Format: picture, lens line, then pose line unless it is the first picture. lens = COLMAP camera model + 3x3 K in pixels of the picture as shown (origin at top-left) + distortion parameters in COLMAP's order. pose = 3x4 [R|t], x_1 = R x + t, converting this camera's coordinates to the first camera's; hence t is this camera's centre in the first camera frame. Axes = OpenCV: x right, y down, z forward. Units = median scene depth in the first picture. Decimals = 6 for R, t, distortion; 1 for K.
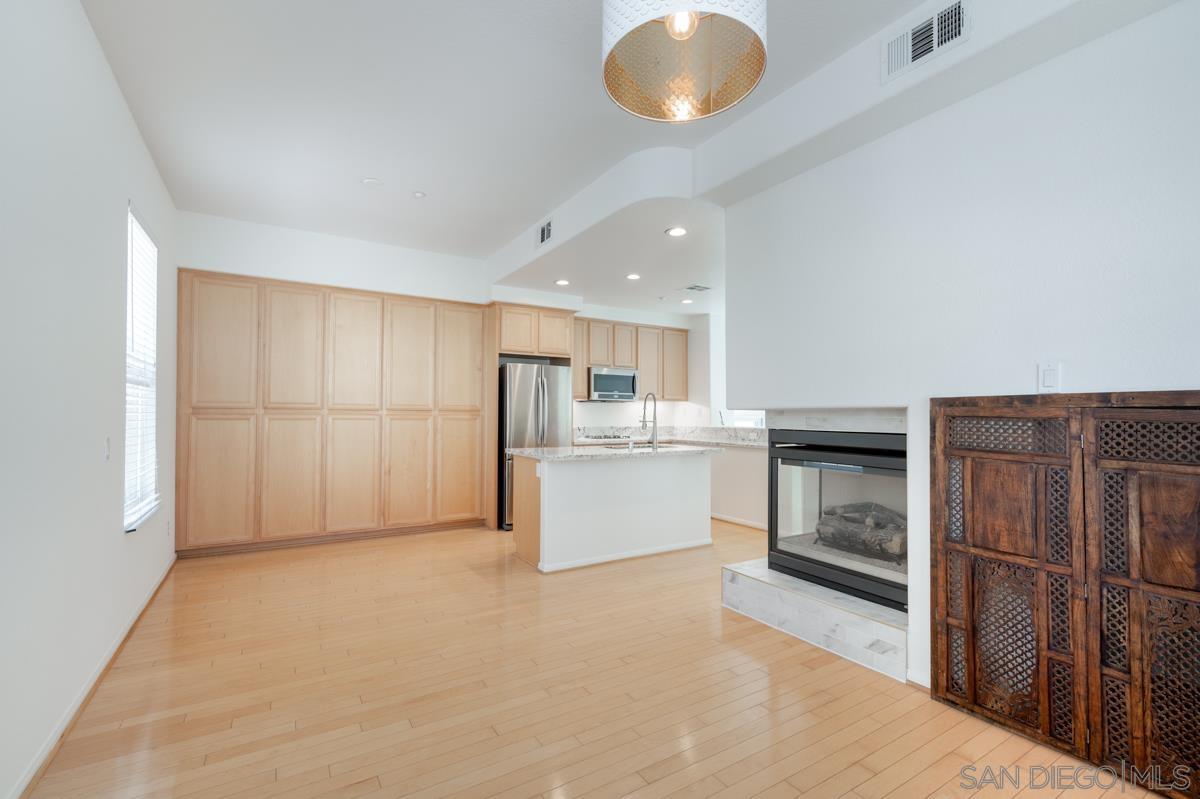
lens RADIAL K [[526.6, 0, 600.0], [0, 526.6, 399.5], [0, 0, 1]] dist [-0.000636, -0.000089]
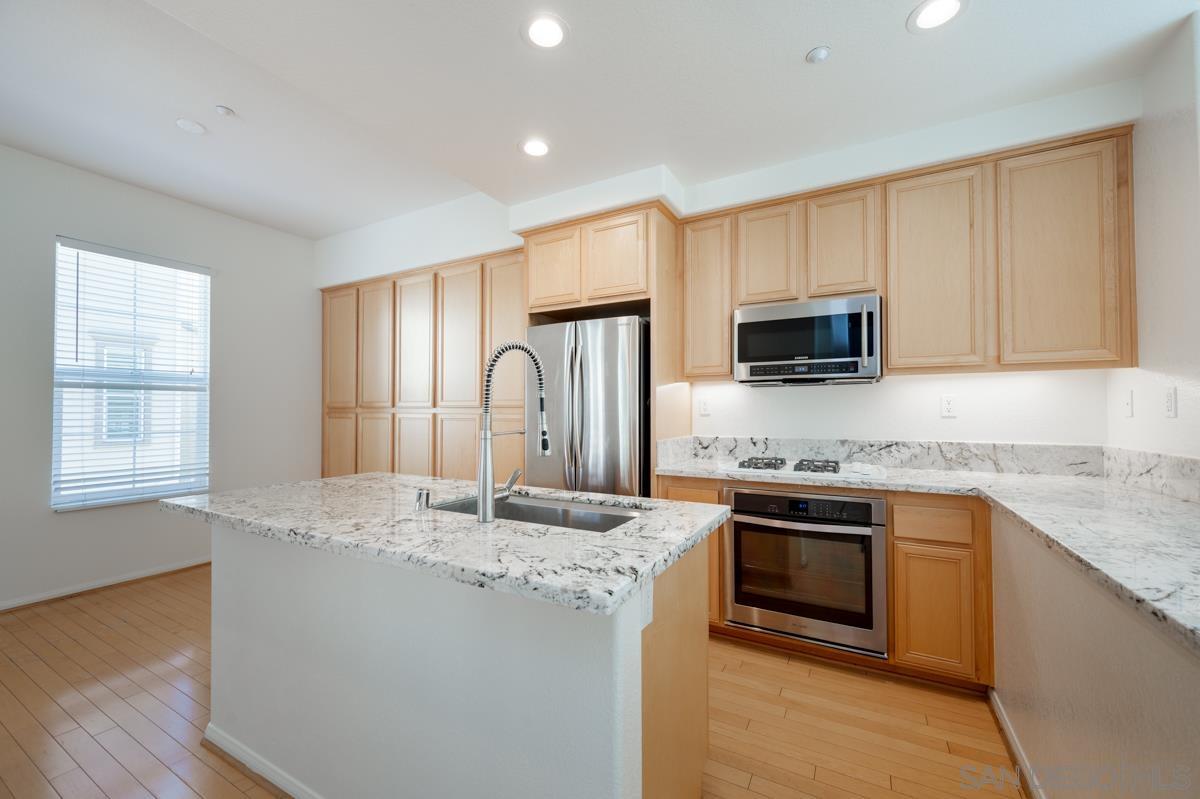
lens RADIAL K [[472.9, 0, 600.8], [0, 472.9, 403.5], [0, 0, 1]] dist [0.000516, -0.000010]
pose [[0.485825, -0.019973, -0.873828, 0.288318], [0.026916, 0.999607, -0.007883, 0.021032], [0.873641, -0.019690, 0.486172, 0.695149]]
